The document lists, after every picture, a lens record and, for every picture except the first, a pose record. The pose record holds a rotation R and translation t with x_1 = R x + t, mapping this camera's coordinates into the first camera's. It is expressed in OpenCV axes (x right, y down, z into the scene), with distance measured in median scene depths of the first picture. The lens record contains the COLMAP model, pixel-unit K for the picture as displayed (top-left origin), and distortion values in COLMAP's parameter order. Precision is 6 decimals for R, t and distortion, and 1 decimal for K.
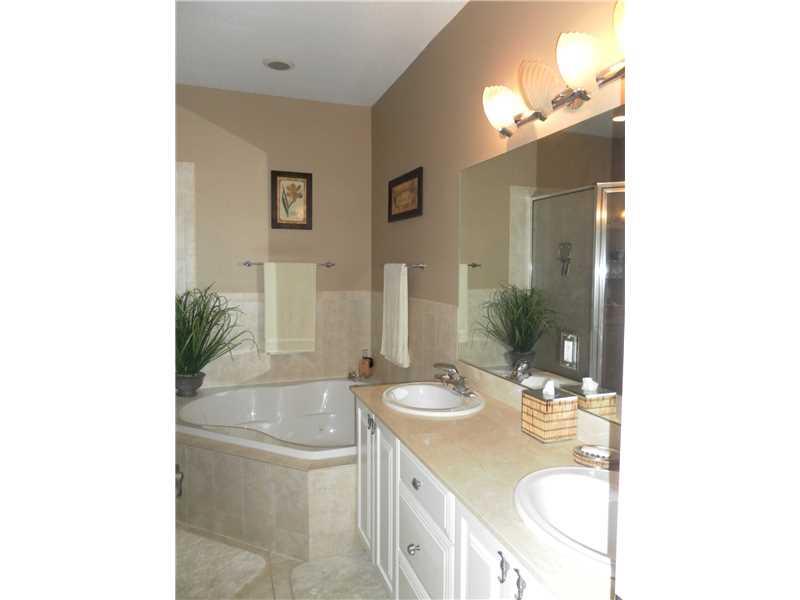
lens RADIAL K [[491.7, 0, 400.0], [0, 491.7, 300.0], [0, 0, 1]] dist [0.000474, 0.000433]
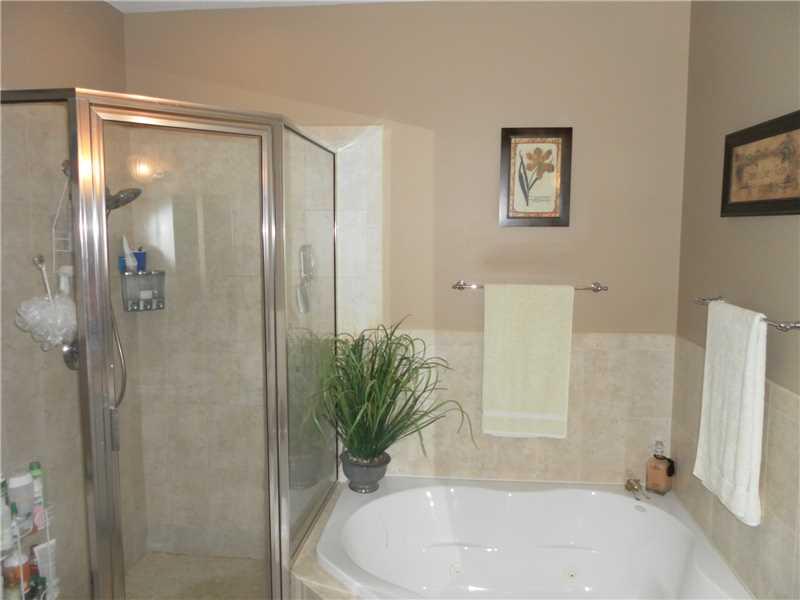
lens RADIAL K [[646.4, 0, 411.9], [0, 646.4, 299.0], [0, 0, 1]] dist [-0.005907, 0.001420]
pose [[0.908773, 0.039048, -0.415460, -0.031400], [-0.026525, 0.999004, 0.035873, -0.083746], [0.416447, -0.021580, 0.908904, 0.250423]]
